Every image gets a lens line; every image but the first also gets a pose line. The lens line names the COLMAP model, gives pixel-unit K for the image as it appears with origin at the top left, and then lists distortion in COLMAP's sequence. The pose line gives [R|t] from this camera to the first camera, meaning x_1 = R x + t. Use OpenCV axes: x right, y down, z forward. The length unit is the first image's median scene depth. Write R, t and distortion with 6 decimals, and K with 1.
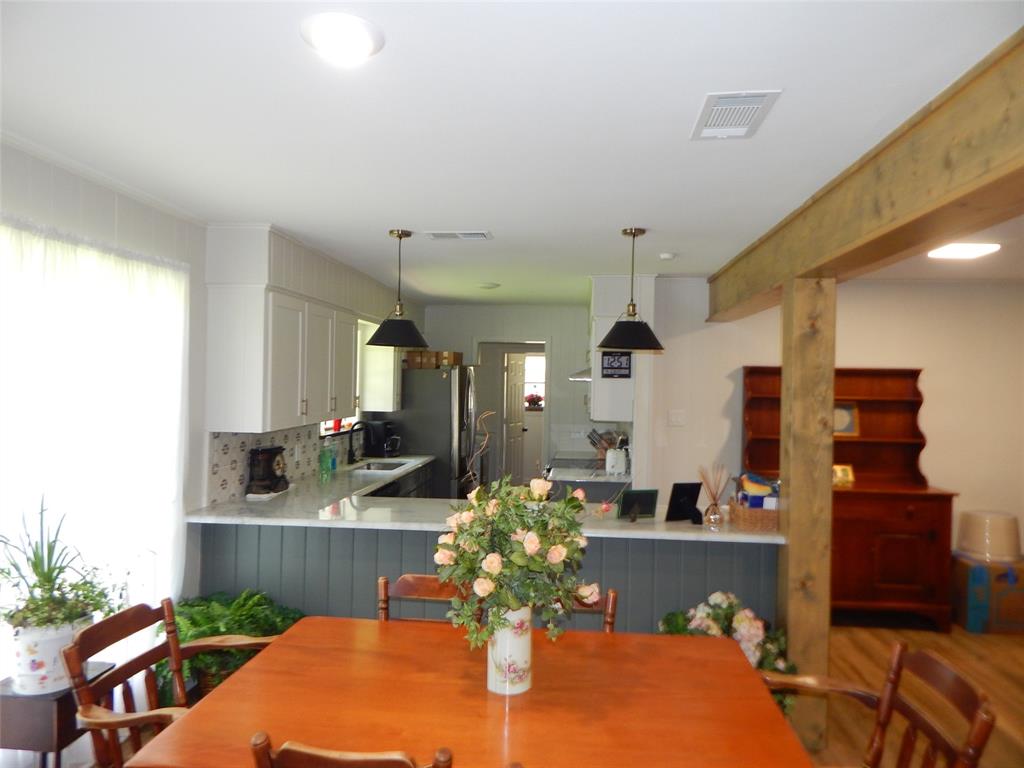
lens RADIAL K [[668.3, 0, 512.0], [0, 668.3, 384.0], [0, 0, 1]] dist [-0.000937, -0.002177]
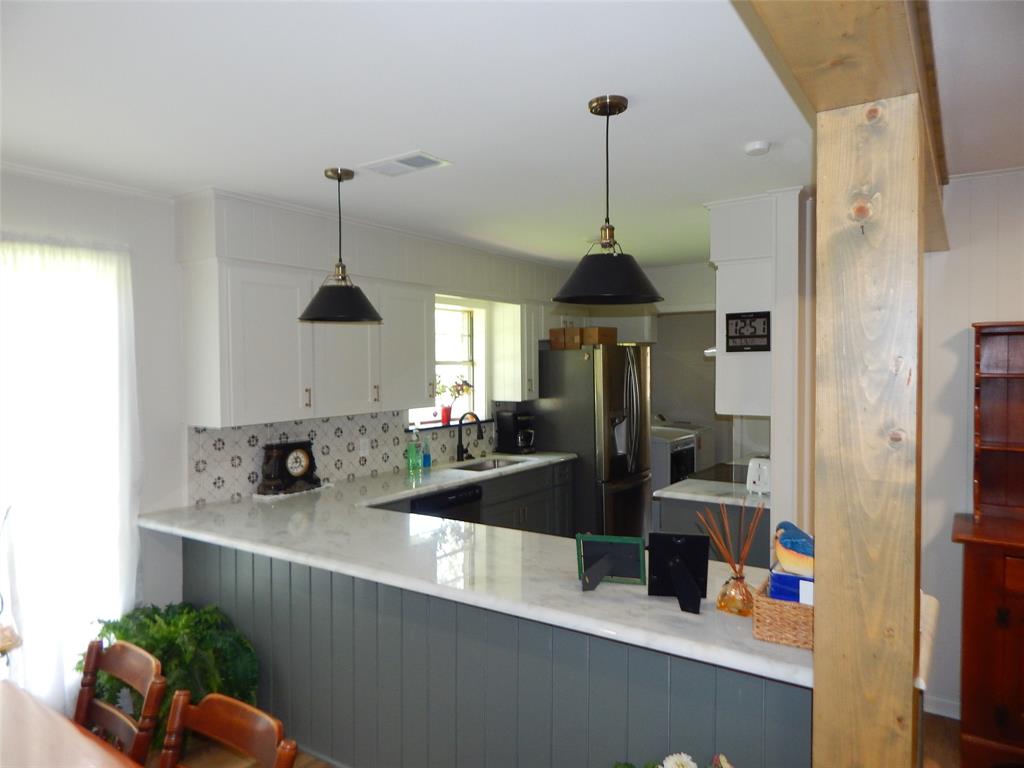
lens RADIAL K [[668.3, 0, 512.0], [0, 668.3, 384.0], [0, 0, 1]] dist [-0.000937, -0.002177]
pose [[0.874427, -0.014638, -0.484936, 0.273396], [0.024368, 0.999608, 0.013765, 0.008718], [0.484544, -0.023853, 0.874441, 0.293982]]
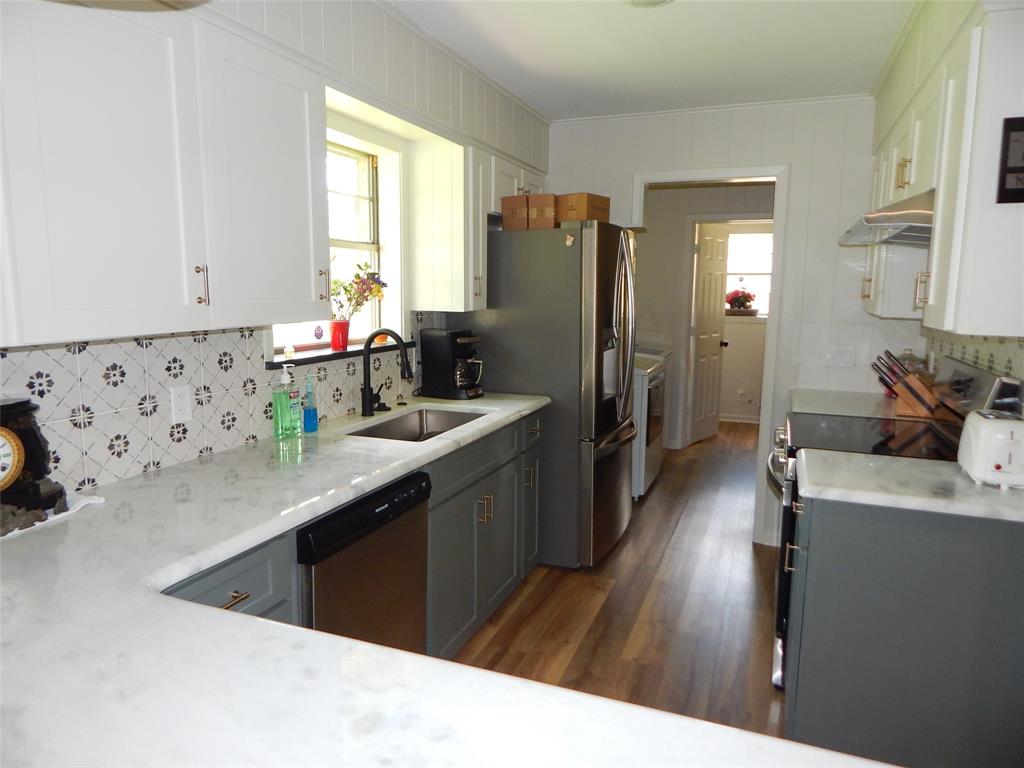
lens RADIAL K [[668.3, 0, 512.0], [0, 668.3, 384.0], [0, 0, 1]] dist [-0.000937, -0.002177]
pose [[0.961338, 0.029485, -0.273787, -0.000706], [0.008538, 0.990582, 0.136656, 0.031525], [0.275238, -0.133710, 0.952033, 0.615627]]
